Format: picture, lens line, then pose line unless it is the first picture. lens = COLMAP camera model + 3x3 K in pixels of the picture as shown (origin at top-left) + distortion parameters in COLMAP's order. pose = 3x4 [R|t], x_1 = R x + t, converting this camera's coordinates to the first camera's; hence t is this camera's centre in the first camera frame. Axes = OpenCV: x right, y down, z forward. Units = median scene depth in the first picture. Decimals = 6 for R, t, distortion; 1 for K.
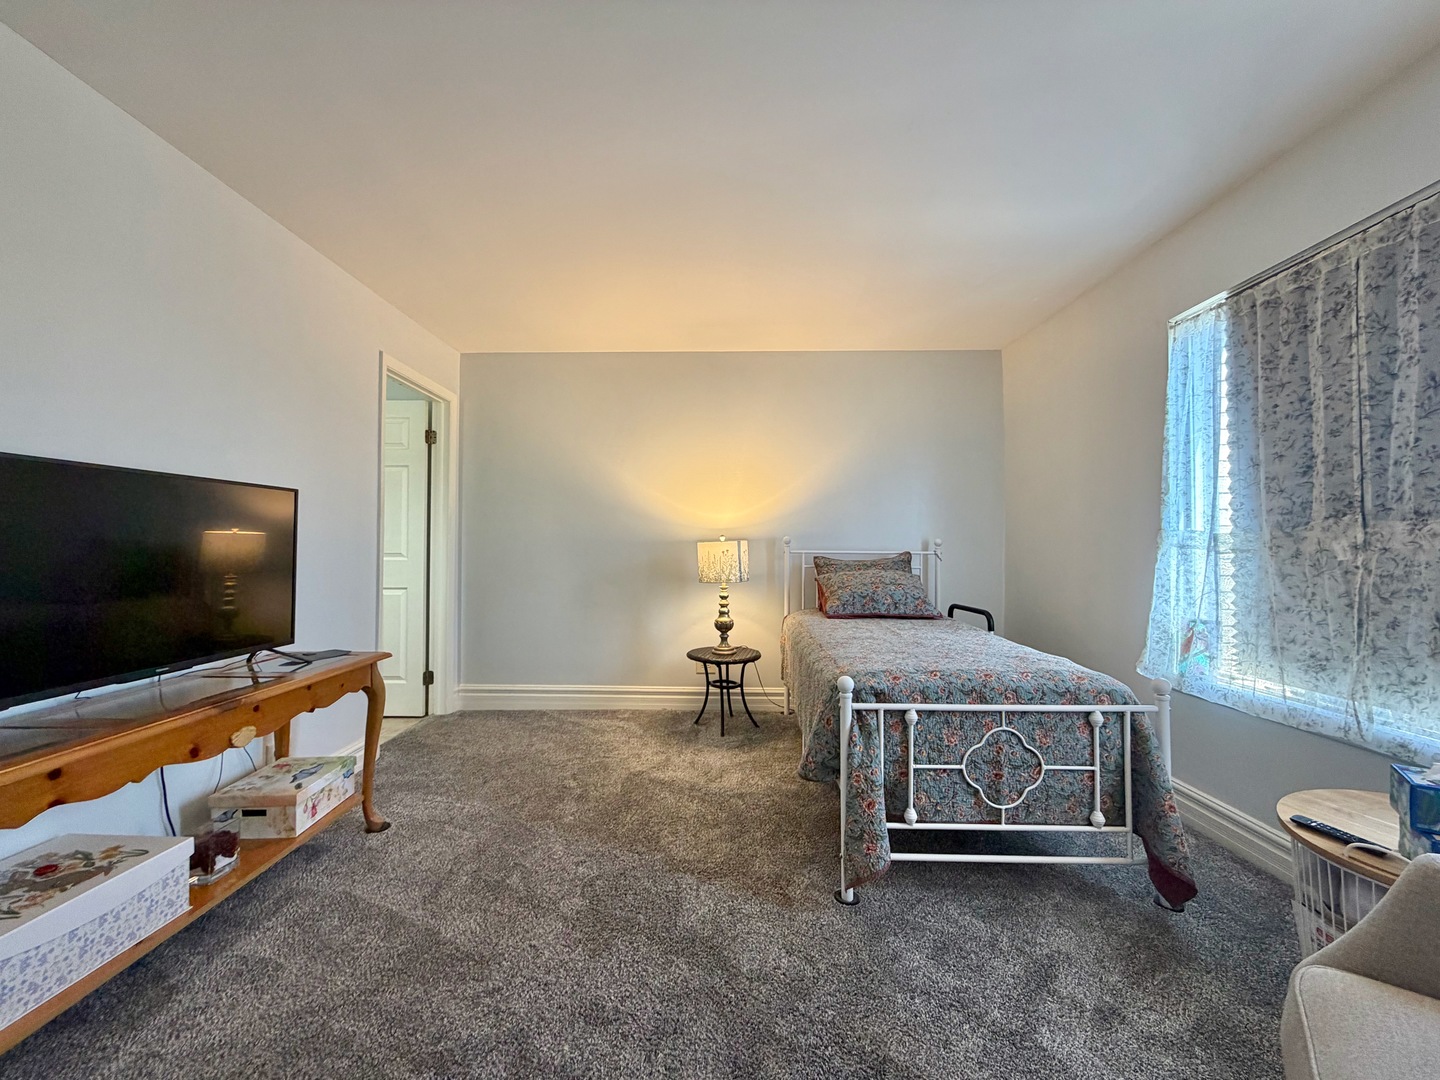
lens RADIAL K [[573.1, 0, 715.7], [0, 573.1, 536.9], [0, 0, 1]] dist [0.009215, -0.000747]
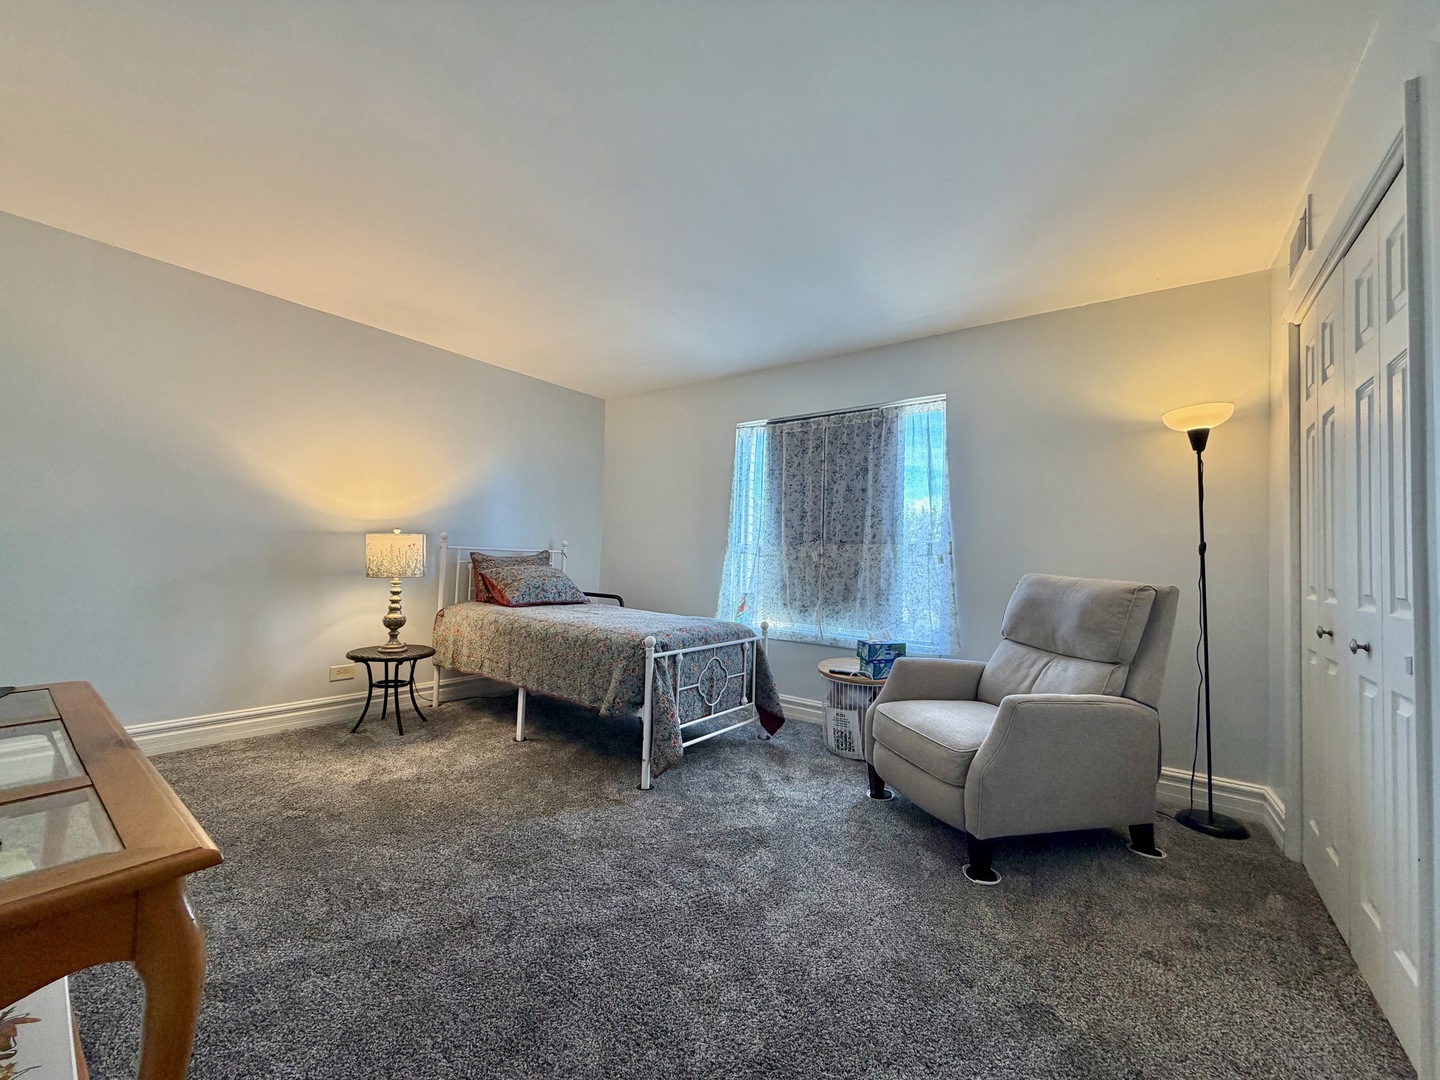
lens RADIAL K [[573.1, 0, 716.3], [0, 573.1, 539.5], [0, 0, 1]] dist [0.009215, -0.000747]
pose [[0.590540, 0.043460, 0.805837, -0.816553], [-0.048377, 0.998660, -0.018408, 0.015416], [-0.805557, -0.028114, 0.591851, 0.009135]]
